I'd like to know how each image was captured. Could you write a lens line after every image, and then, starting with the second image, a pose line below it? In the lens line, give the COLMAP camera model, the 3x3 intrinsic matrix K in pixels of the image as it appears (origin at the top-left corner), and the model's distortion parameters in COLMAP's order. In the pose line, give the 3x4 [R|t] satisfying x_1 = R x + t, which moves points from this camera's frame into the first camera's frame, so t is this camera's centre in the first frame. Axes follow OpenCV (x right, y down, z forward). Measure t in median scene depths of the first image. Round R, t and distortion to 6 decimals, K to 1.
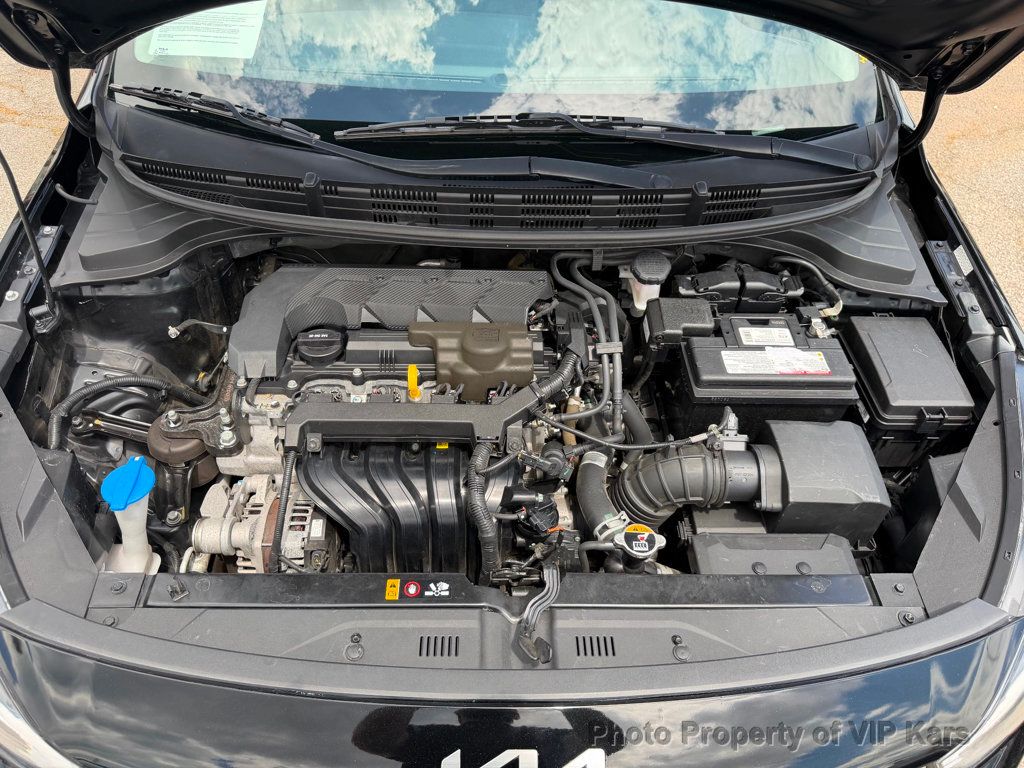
lens RADIAL K [[735.4, 0, 507.1], [0, 735.4, 402.0], [0, 0, 1]] dist [0.002396, -0.011815]
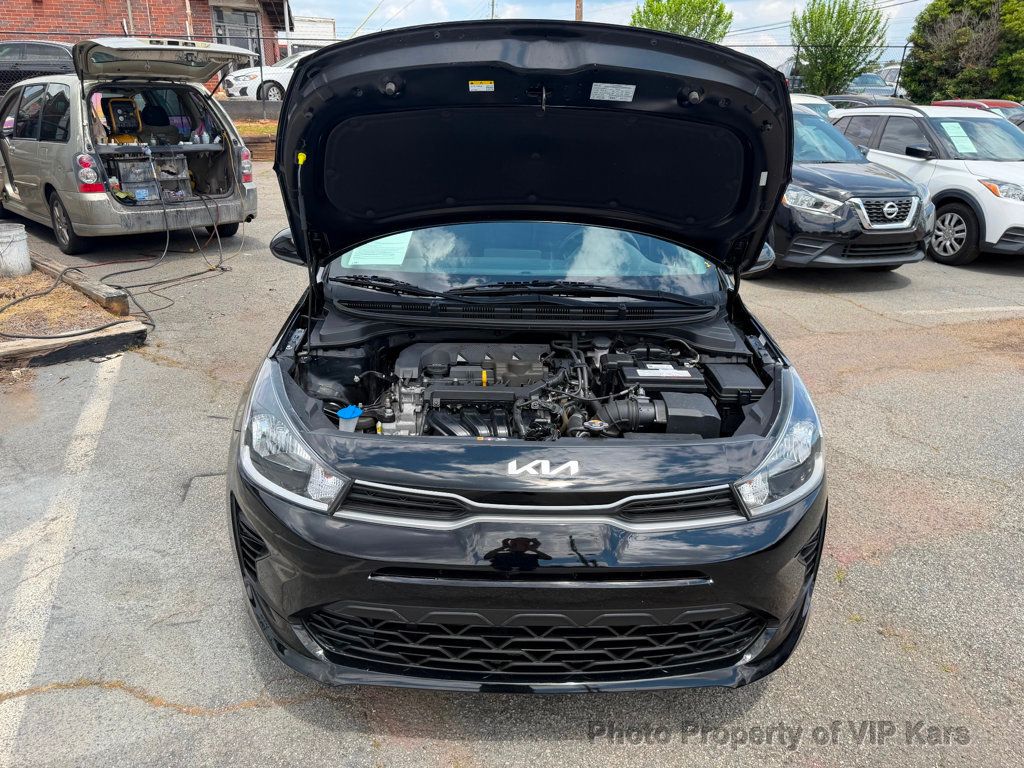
lens RADIAL K [[716.0, 0, 490.9], [0, 716.0, 385.7], [0, 0, 1]] dist [0.006527, -0.005766]
pose [[0.999517, -0.009180, -0.029675, -0.048238], [-0.004497, 0.902509, -0.430648, 0.798847], [0.030736, 0.430574, 0.902032, -0.742934]]
